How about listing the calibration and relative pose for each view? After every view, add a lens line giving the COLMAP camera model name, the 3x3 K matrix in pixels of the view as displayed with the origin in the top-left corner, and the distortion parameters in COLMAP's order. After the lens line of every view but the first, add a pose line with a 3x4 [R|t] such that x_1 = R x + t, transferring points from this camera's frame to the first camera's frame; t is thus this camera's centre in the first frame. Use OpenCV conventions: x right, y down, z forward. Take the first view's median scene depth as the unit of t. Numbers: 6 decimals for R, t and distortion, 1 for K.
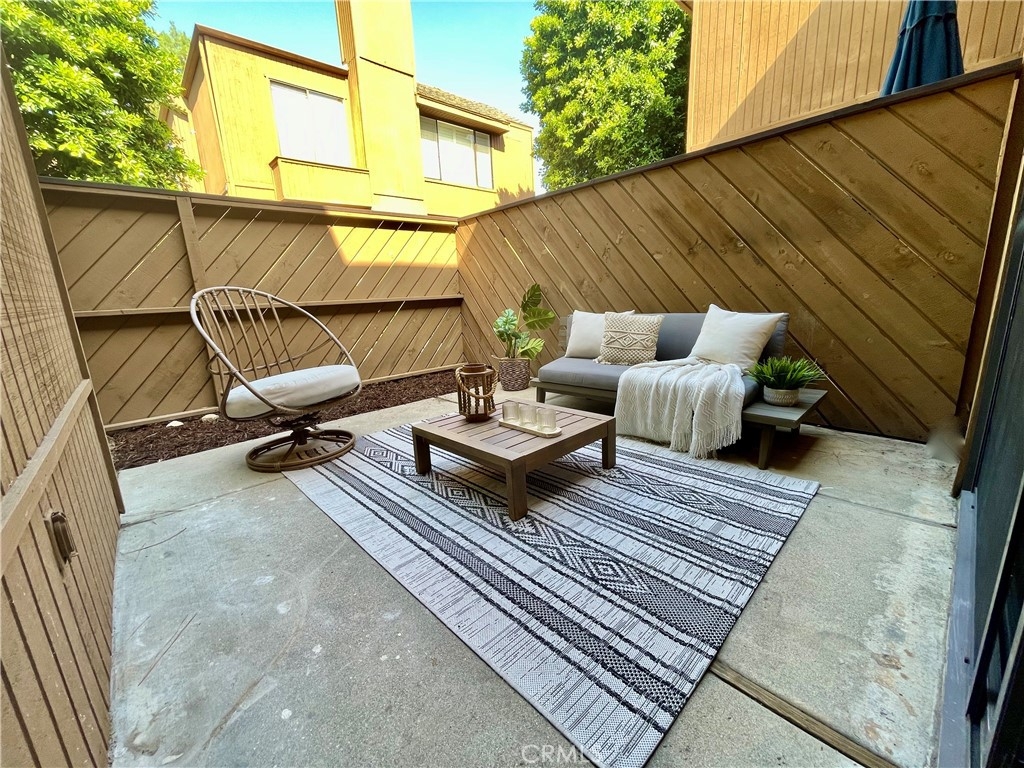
lens RADIAL K [[412.0, 0, 512.0], [0, 412.0, 384.0], [0, 0, 1]] dist [-0.002310, -0.000254]
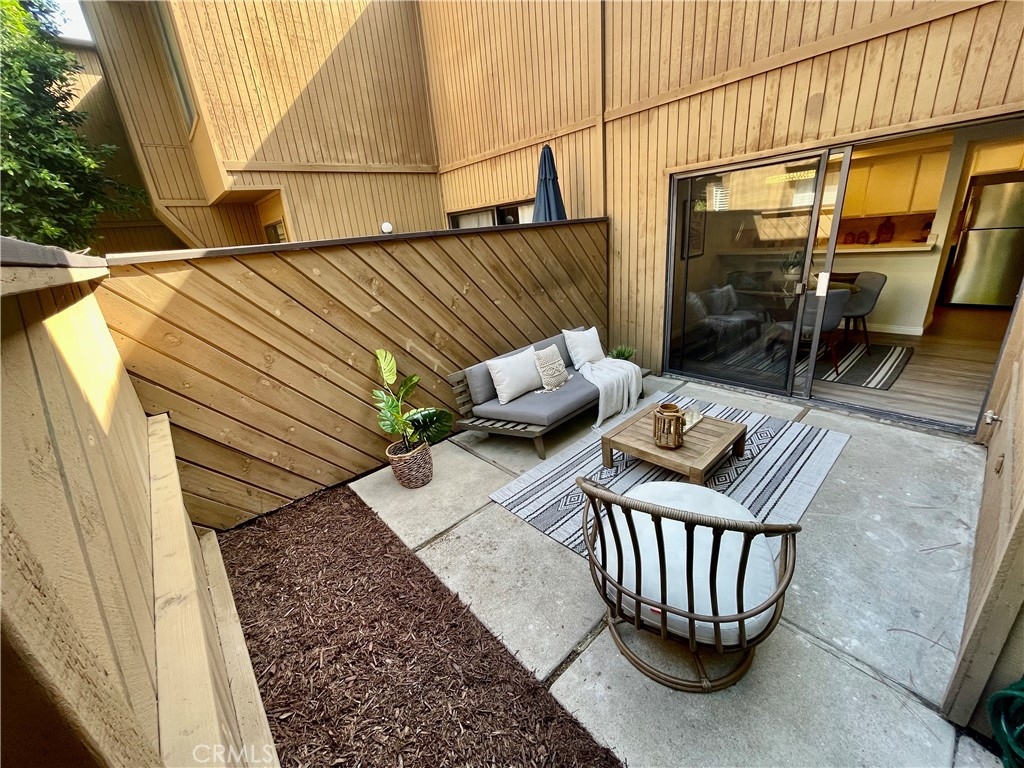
lens RADIAL K [[412.0, 0, 512.0], [0, 412.0, 384.0], [0, 0, 1]] dist [-0.002310, -0.000254]
pose [[0.025780, -0.303149, 0.952594, -0.913440], [0.302636, 0.910562, 0.281583, -0.432443], [-0.952758, 0.281030, 0.115218, 0.911923]]
